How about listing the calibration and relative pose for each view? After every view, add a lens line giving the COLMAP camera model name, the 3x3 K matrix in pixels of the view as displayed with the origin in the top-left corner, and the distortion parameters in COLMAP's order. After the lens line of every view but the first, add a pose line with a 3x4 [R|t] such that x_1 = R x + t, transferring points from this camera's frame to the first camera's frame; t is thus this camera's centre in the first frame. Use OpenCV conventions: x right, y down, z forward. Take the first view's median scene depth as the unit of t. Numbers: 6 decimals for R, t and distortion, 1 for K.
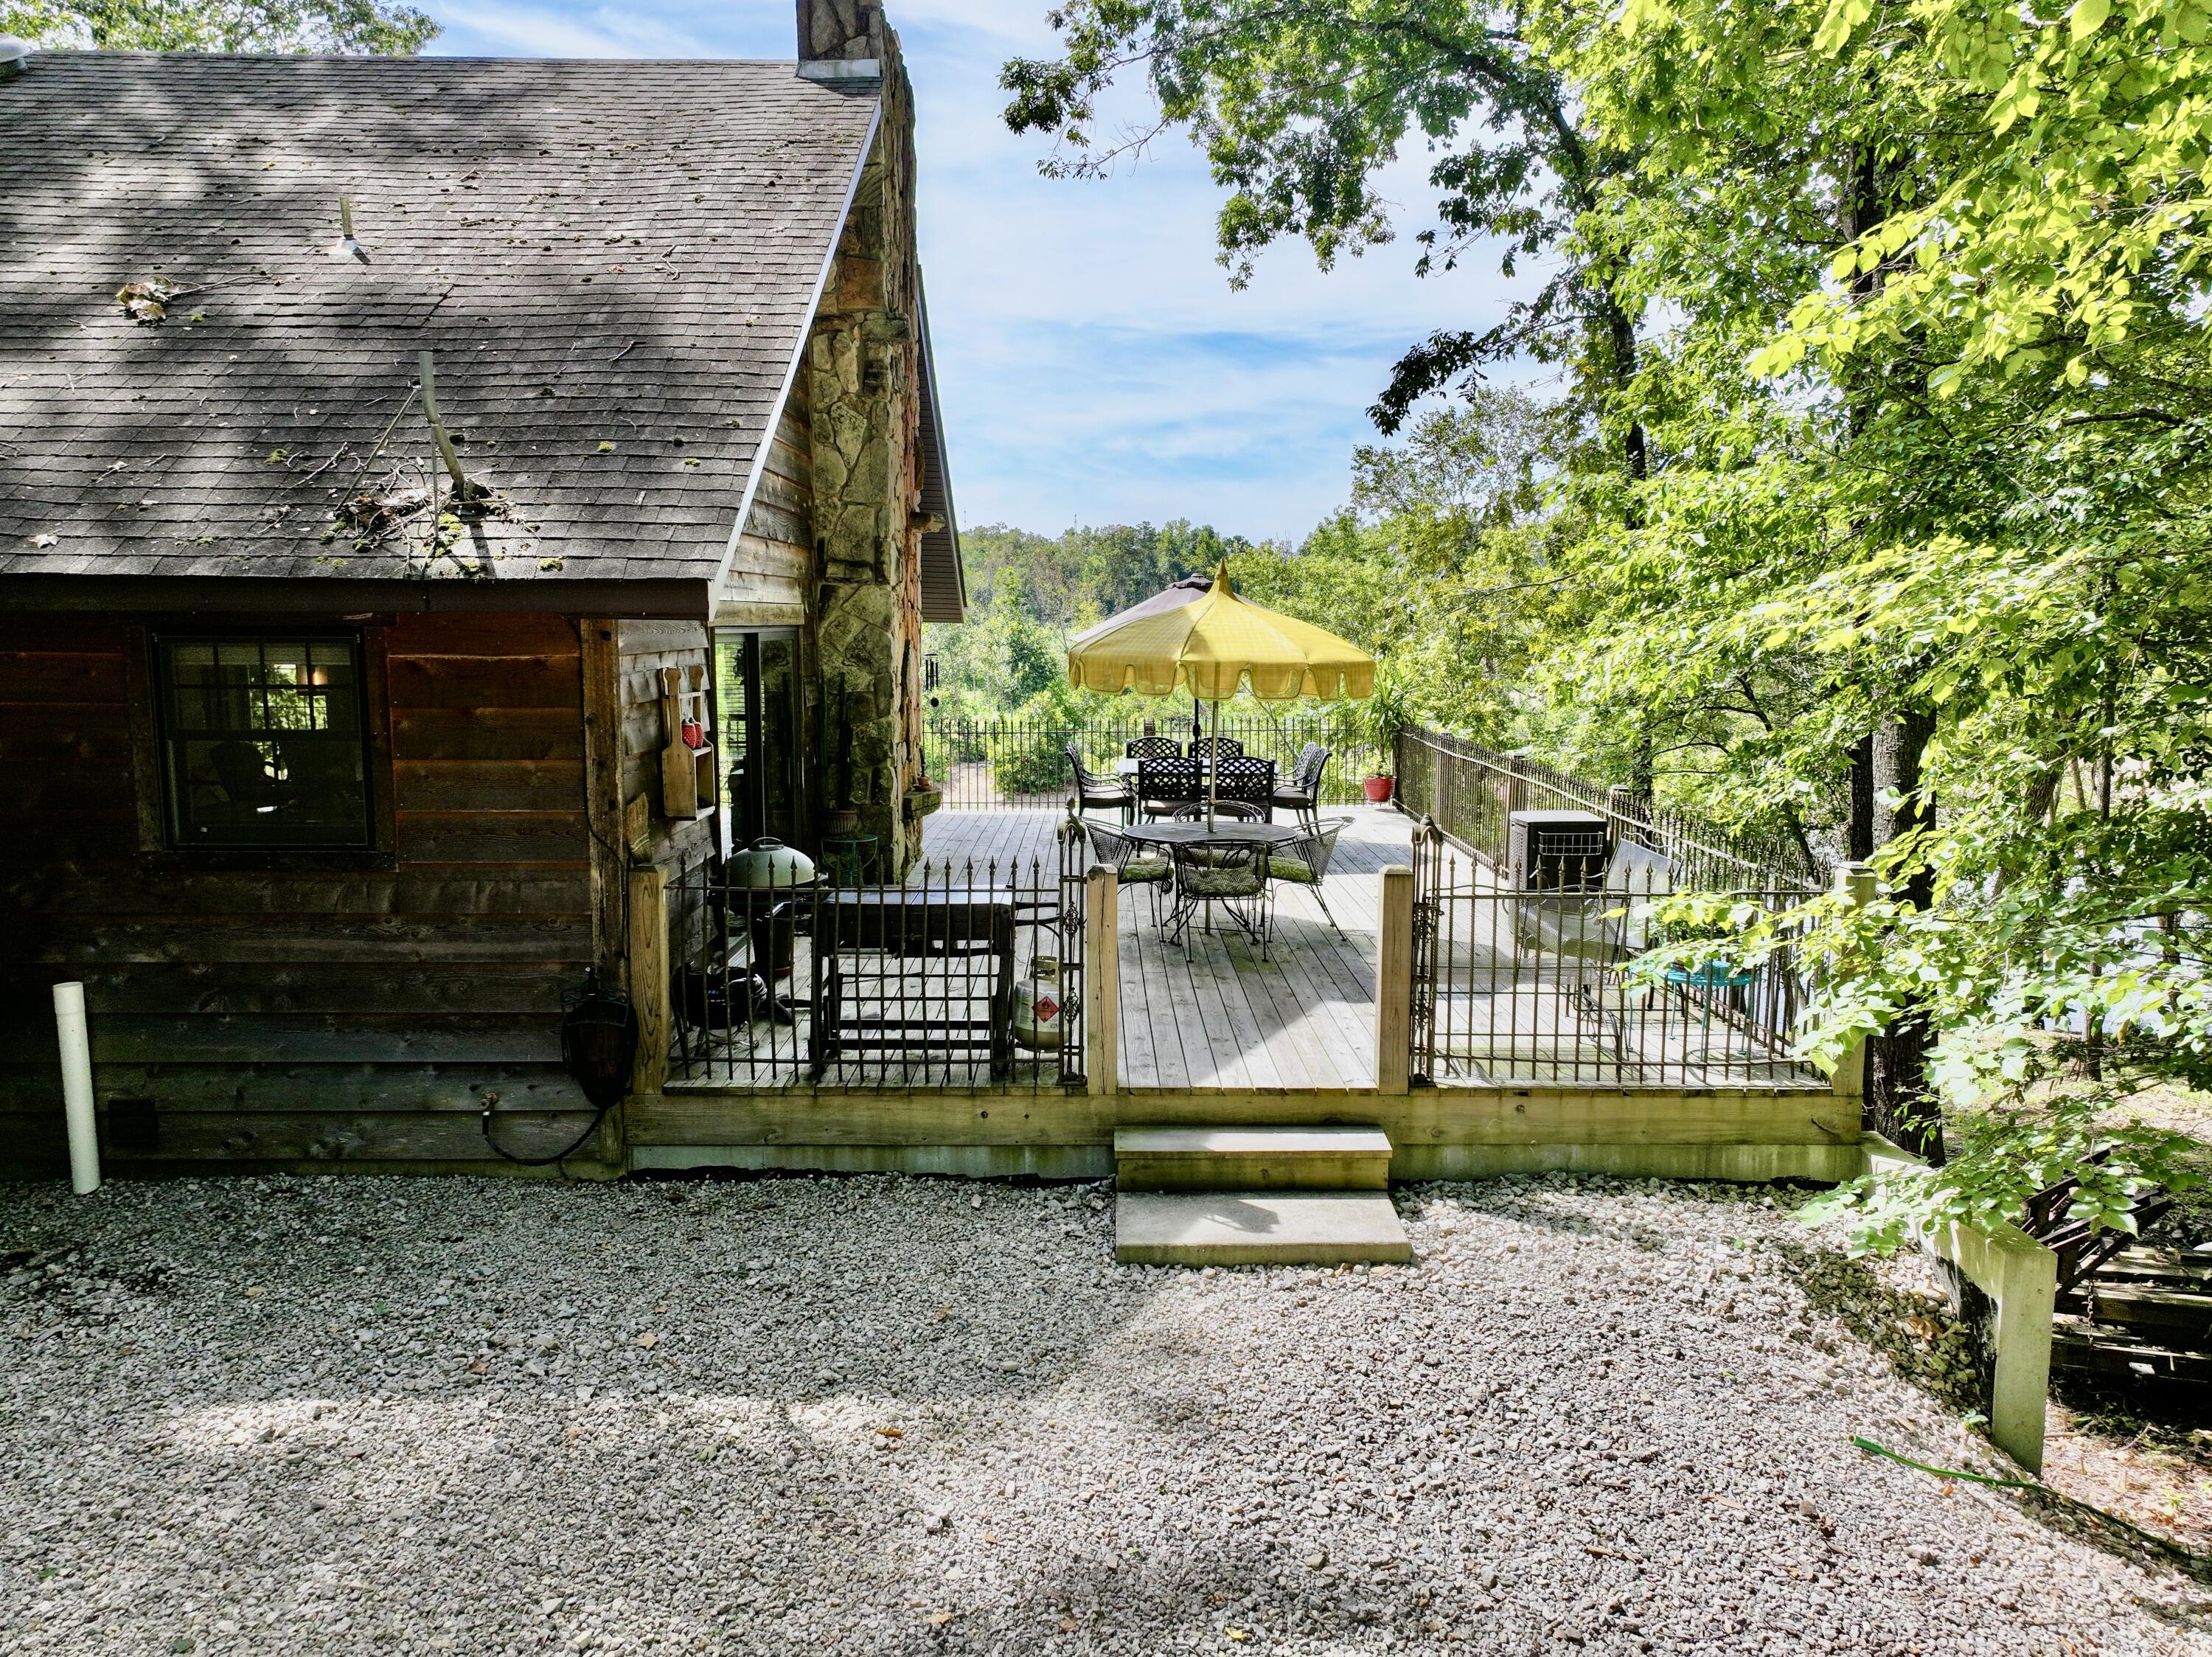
lens RADIAL K [[1561.1, 0, 1097.4], [0, 1561.1, 831.1], [0, 0, 1]] dist [0.013049, 0.006183]
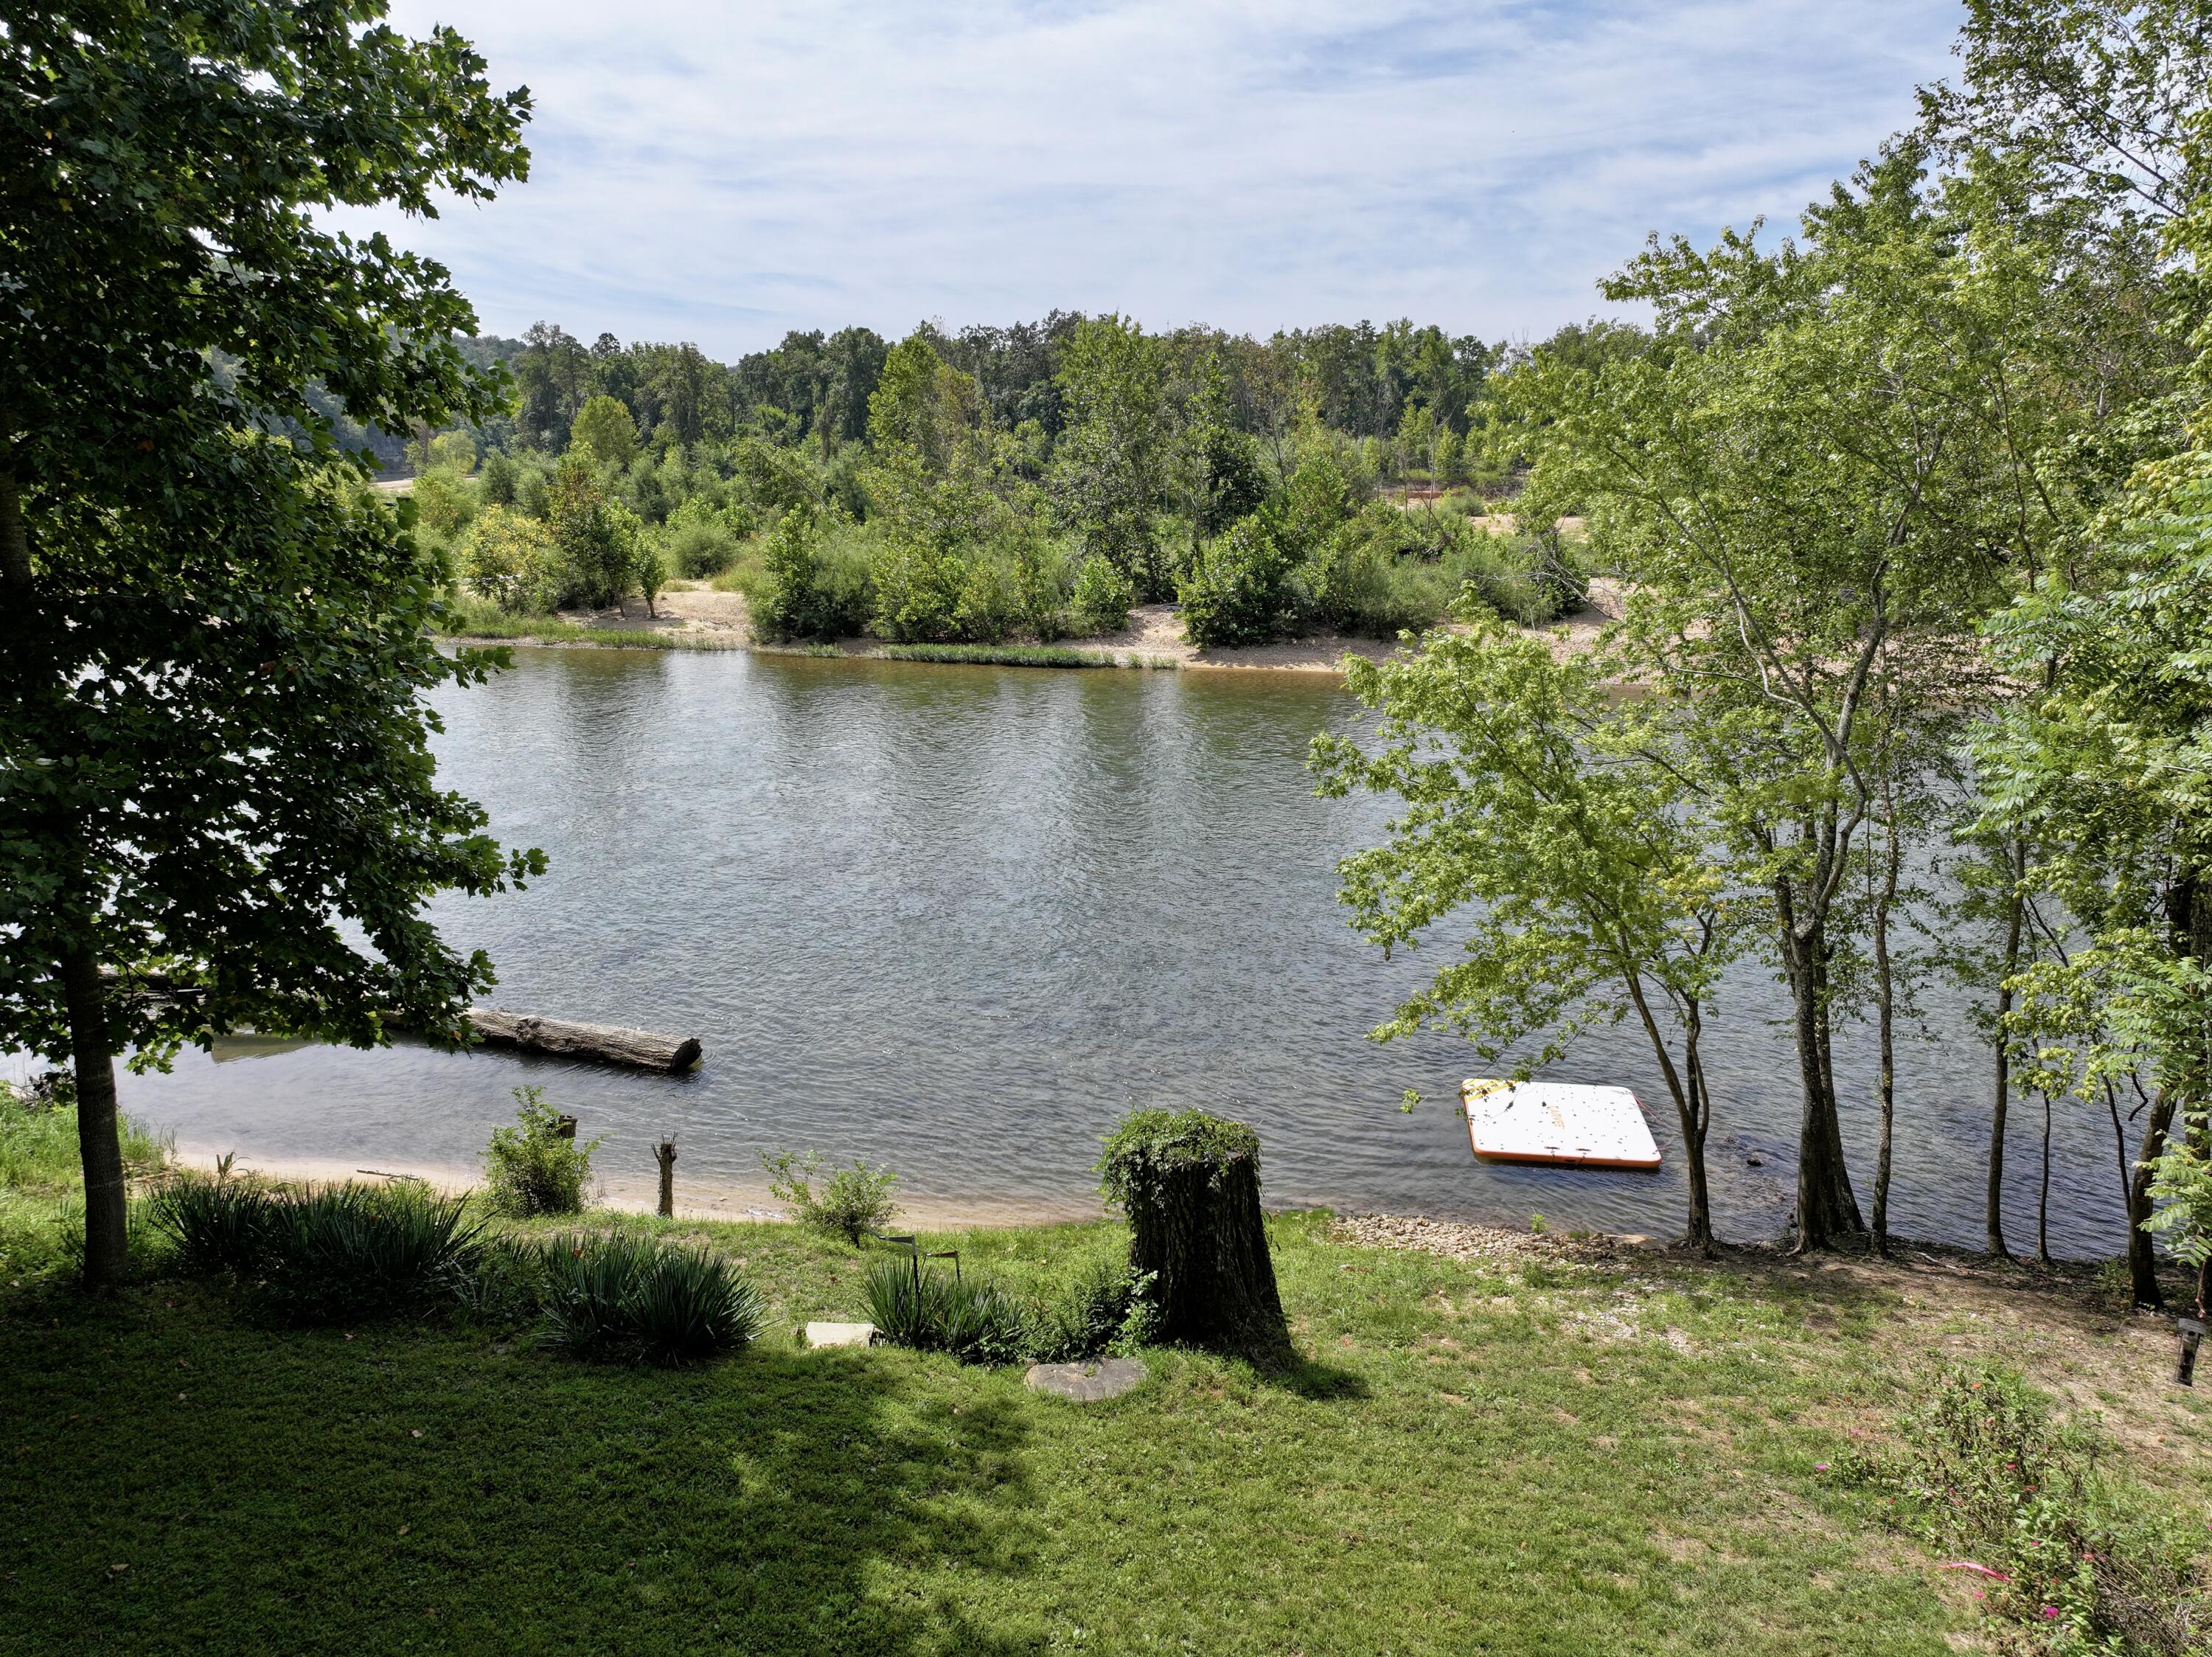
lens RADIAL K [[1561.1, 0, 1097.4], [0, 1561.1, 831.1], [0, 0, 1]] dist [0.013049, 0.006183]
pose [[0.992082, 0.028527, -0.122312, -0.009847], [-0.014651, 0.993501, 0.112879, -0.018339], [0.124738, -0.110193, 0.986052, 0.189642]]
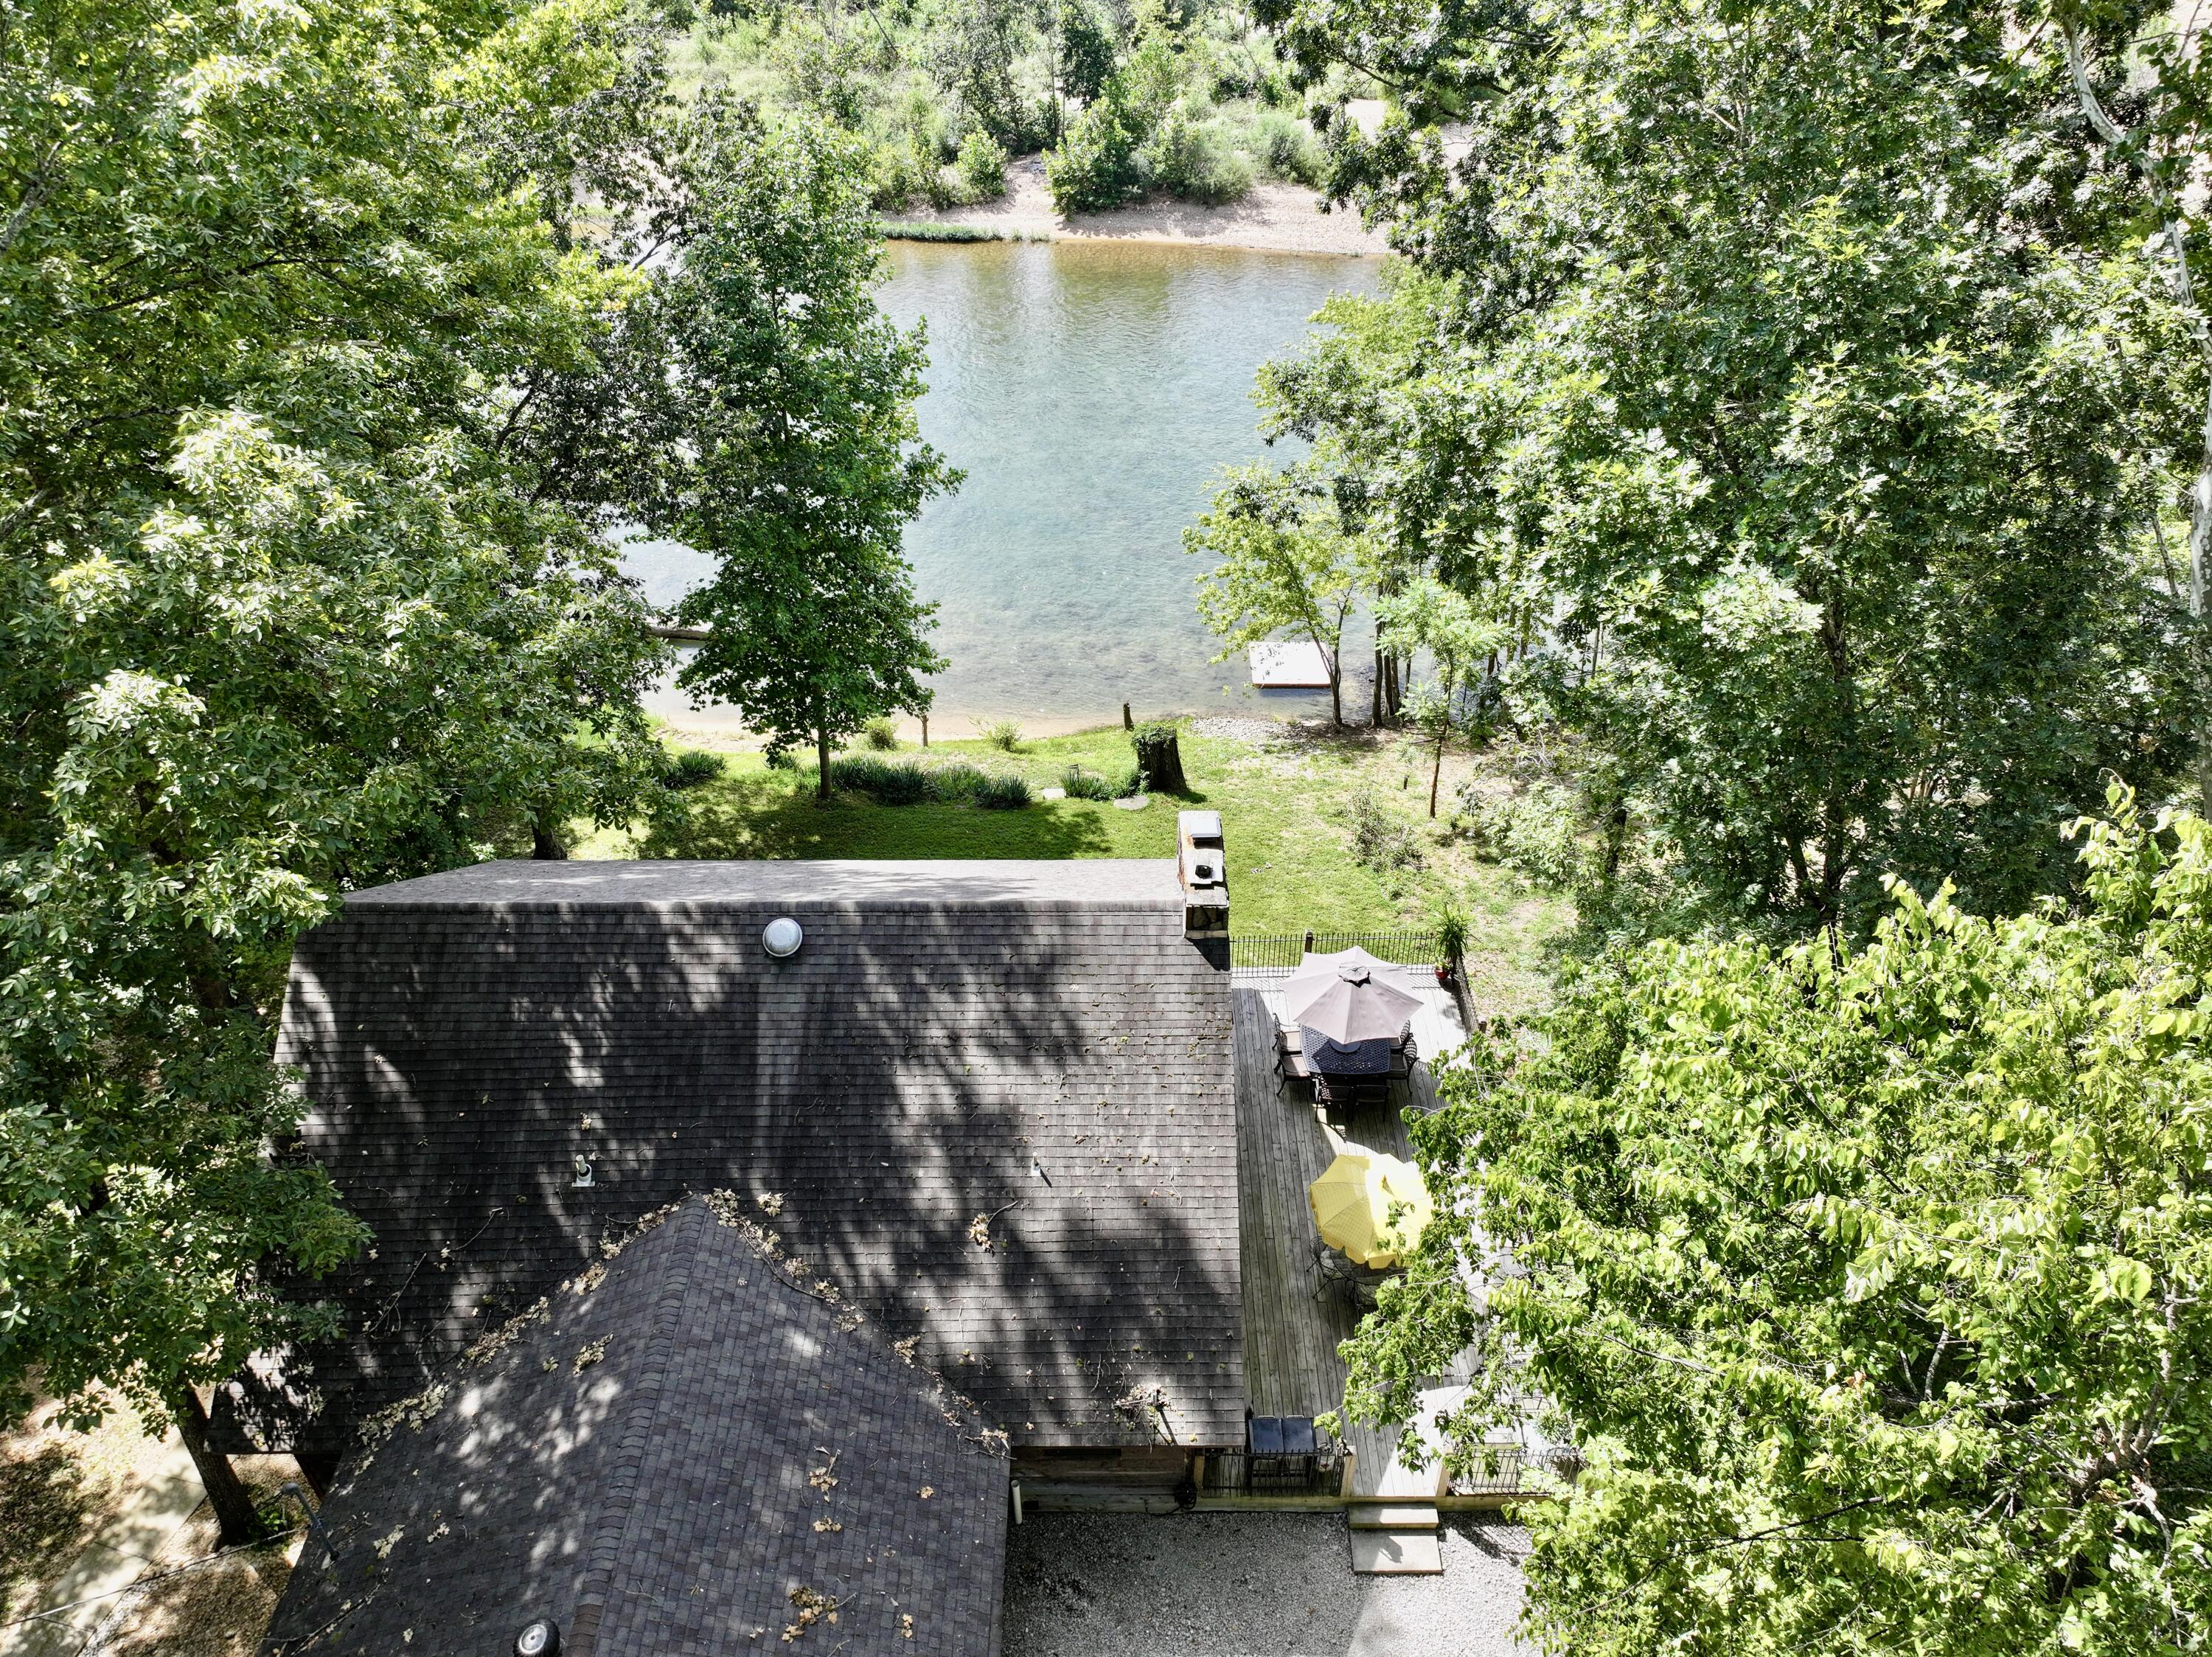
lens RADIAL K [[1561.1, 0, 1097.4], [0, 1561.1, 831.1], [0, 0, 1]] dist [0.013049, 0.006183]
pose [[0.999962, -0.003890, -0.007780, -0.029995], [0.007212, 0.870811, 0.491565, -0.164054], [0.004863, -0.491603, 0.870806, -0.068231]]
